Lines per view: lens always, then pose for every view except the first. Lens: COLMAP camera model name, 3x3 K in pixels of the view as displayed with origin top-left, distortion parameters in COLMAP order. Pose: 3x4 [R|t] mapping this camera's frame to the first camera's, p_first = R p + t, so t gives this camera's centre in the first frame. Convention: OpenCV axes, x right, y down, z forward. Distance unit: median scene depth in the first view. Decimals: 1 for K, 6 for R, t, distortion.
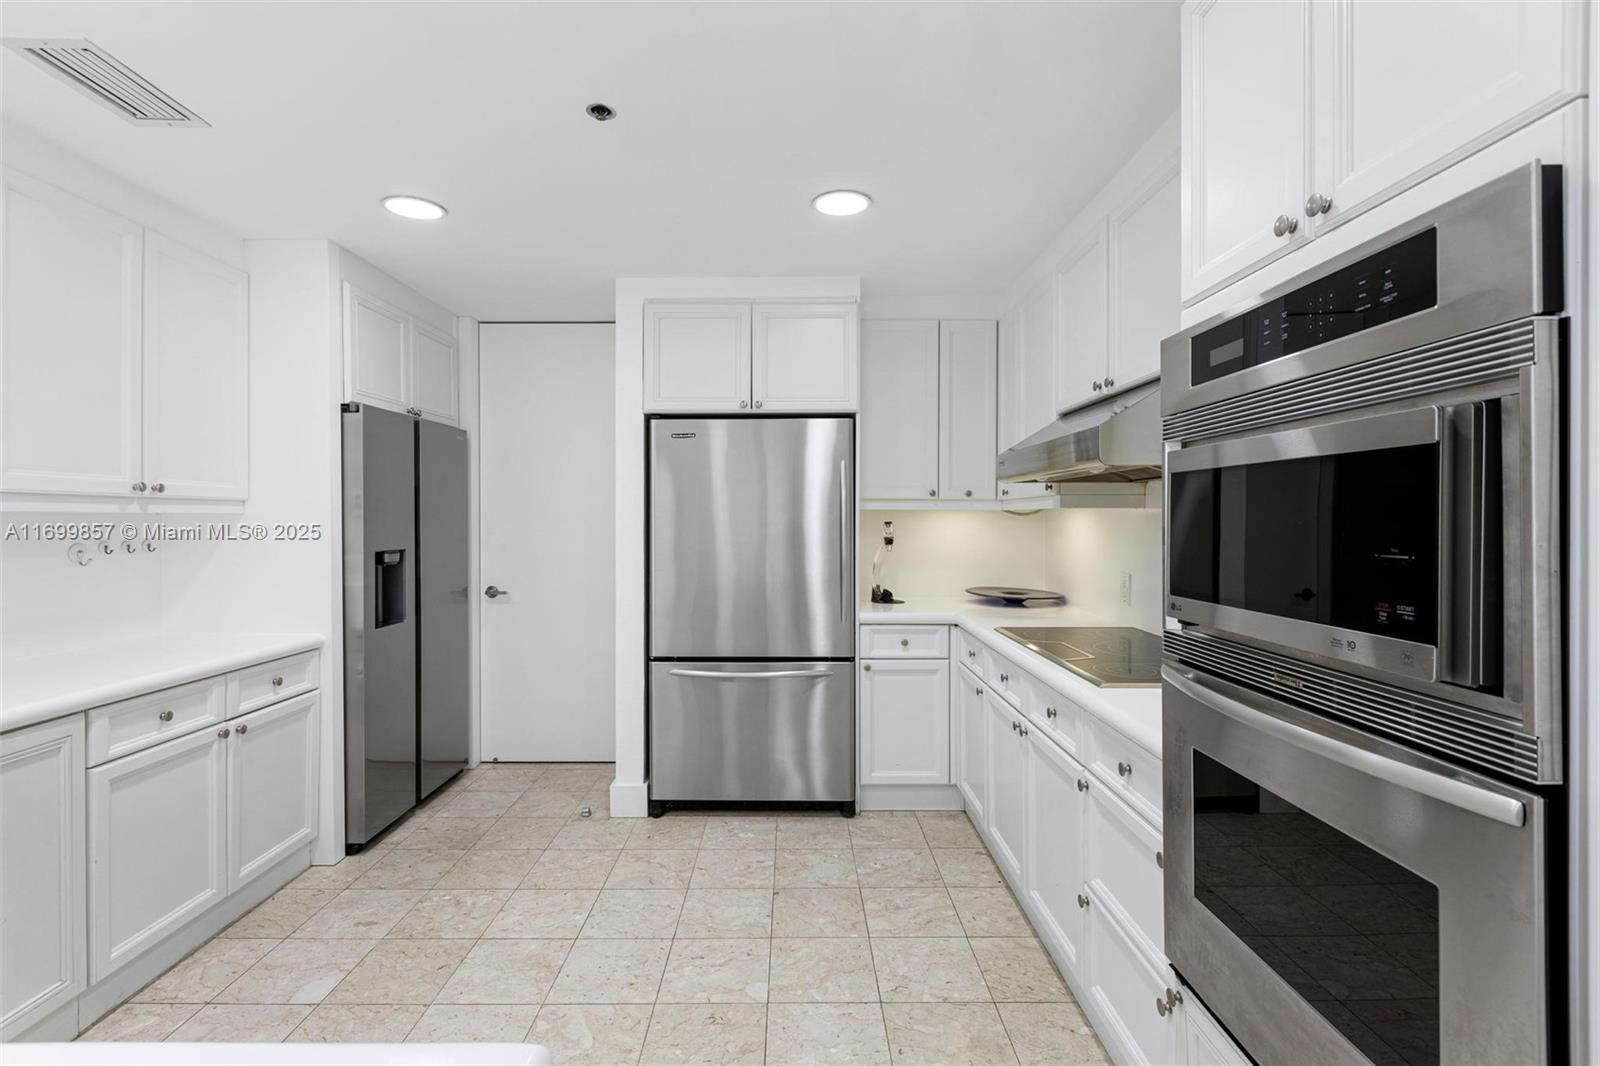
lens RADIAL K [[728.8, 0, 785.0], [0, 728.8, 520.0], [0, 0, 1]] dist [-0.000009, 0.000620]
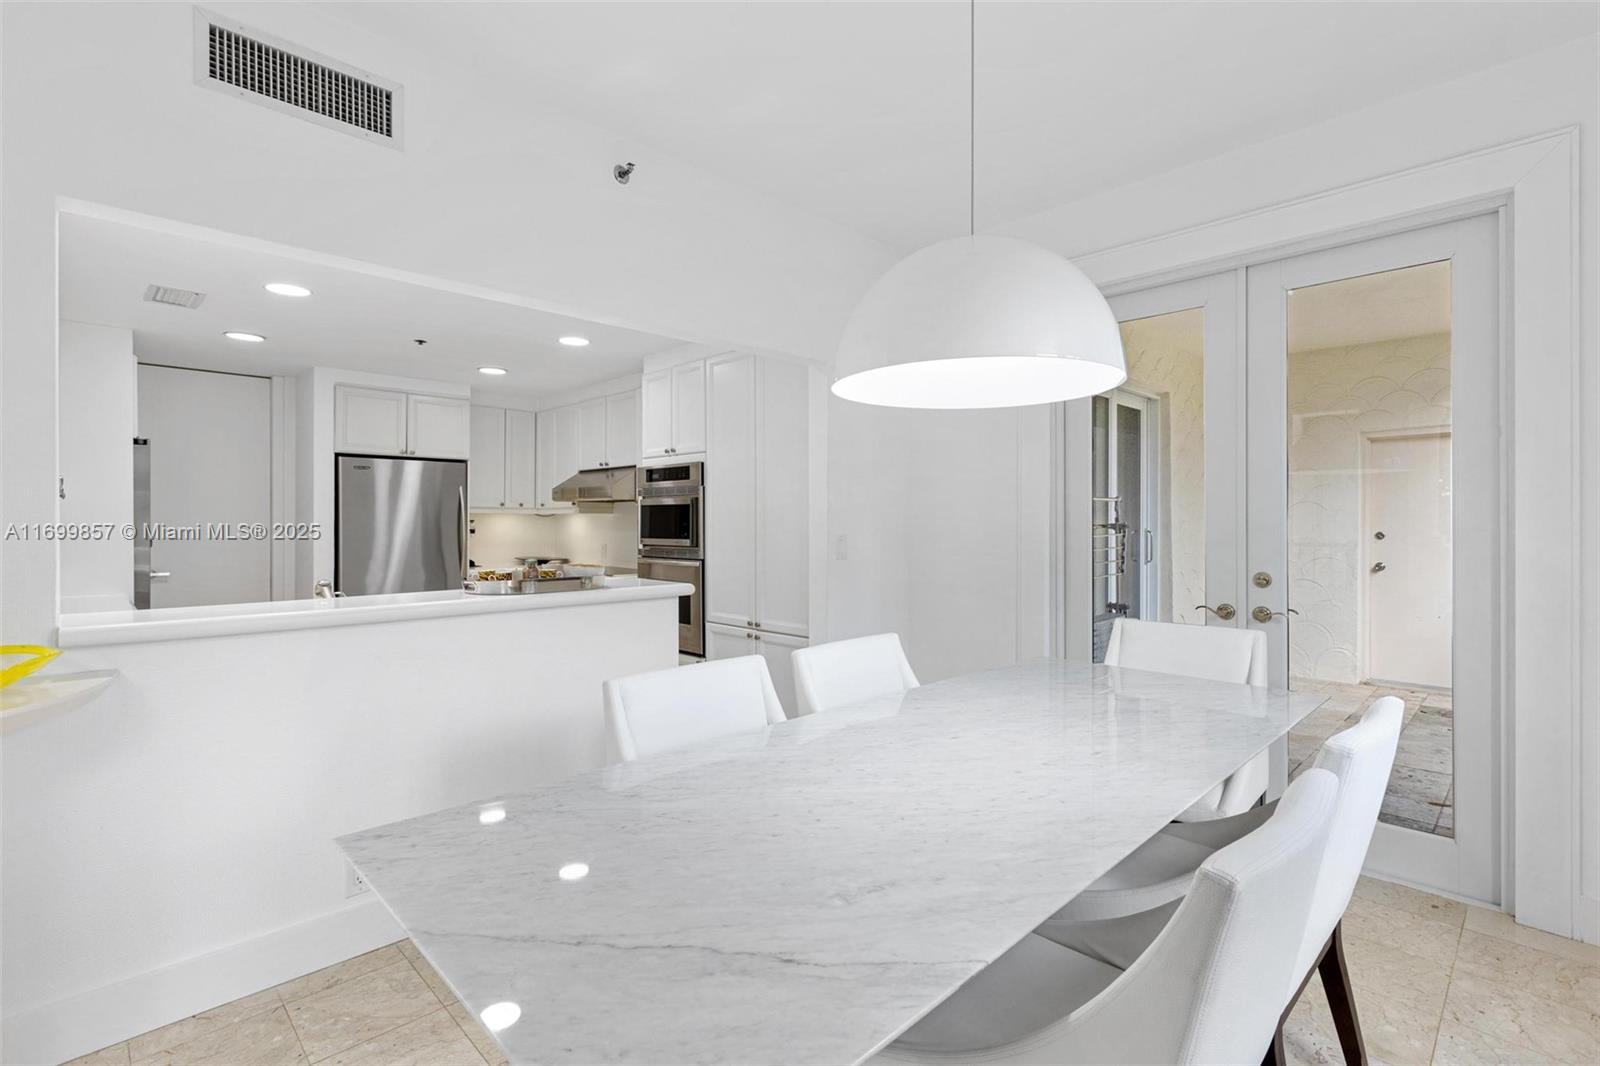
lens RADIAL K [[729.6, 0, 796.0], [0, 729.6, 521.9], [0, 0, 1]] dist [0.000632, 0.000002]
pose [[0.706925, 0.002646, 0.707283, -0.621684], [-0.000660, 0.999995, -0.003081, 0.012572], [-0.707288, 0.001711, 0.706923, -0.882743]]
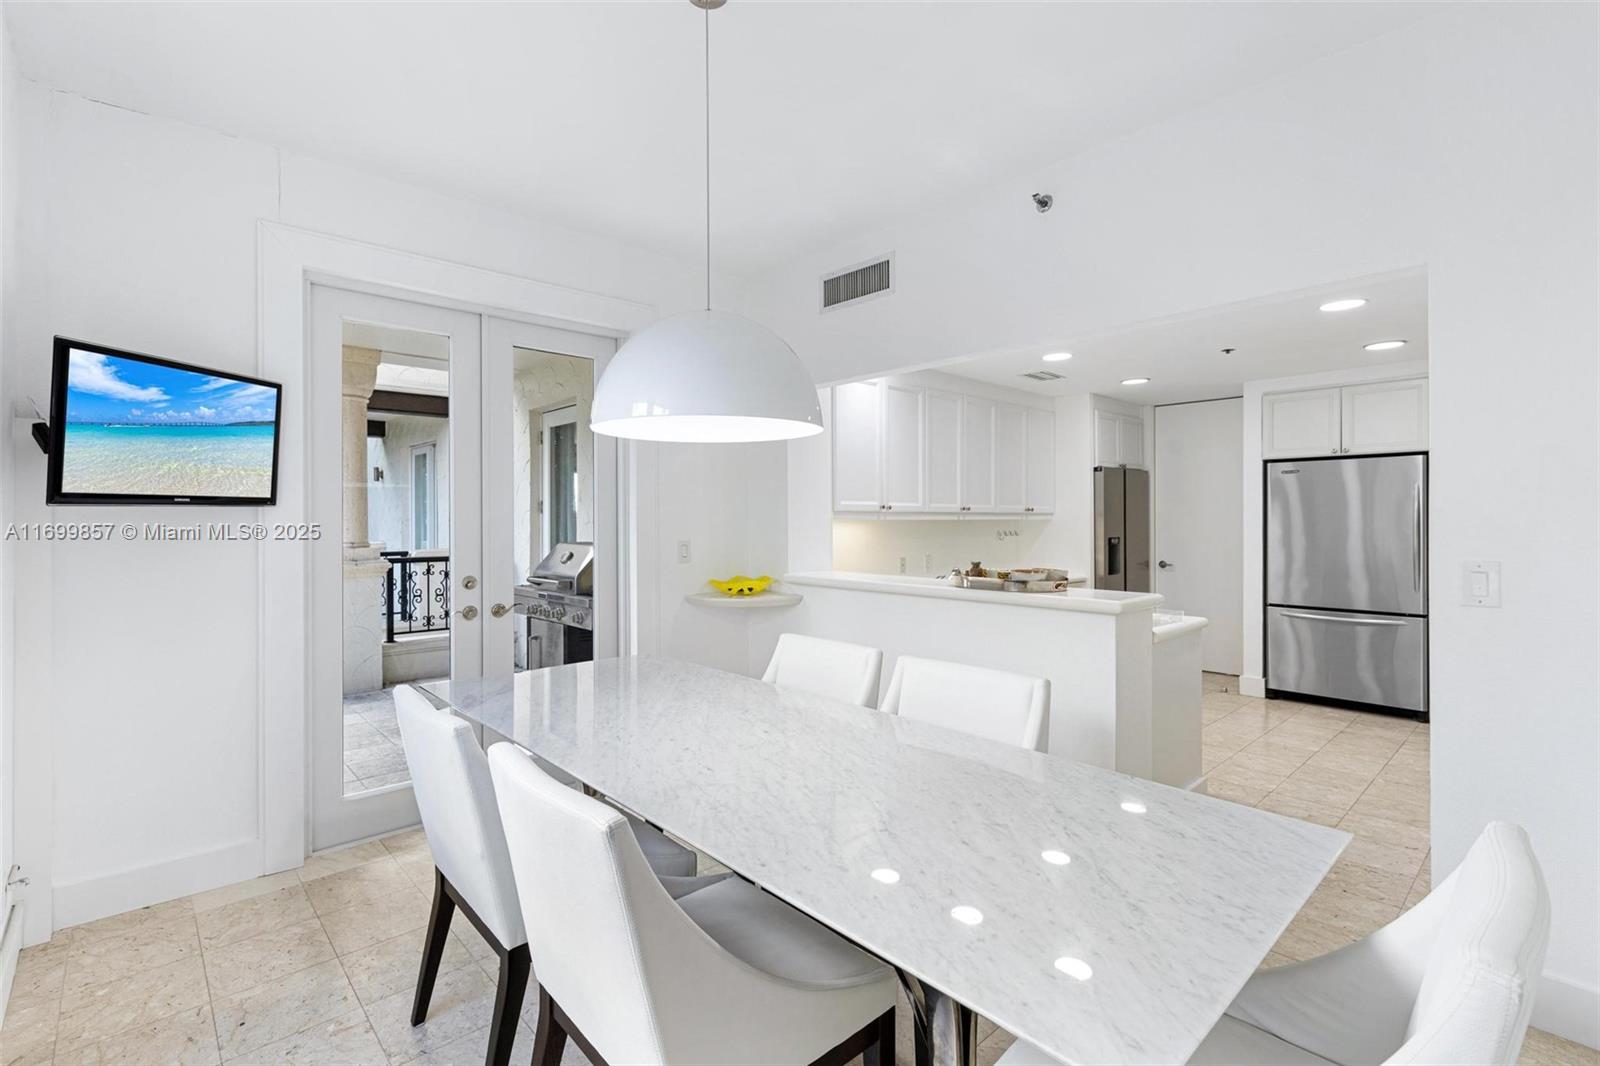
lens RADIAL K [[728.8, 0, 785.0], [0, 728.8, 520.0], [0, 0, 1]] dist [-0.000009, 0.000620]
pose [[0.683372, 0.000425, -0.730070, 0.289674], [-0.000452, 1.000000, 0.000158, -0.005667], [0.730070, 0.000222, 0.683373, -0.986228]]
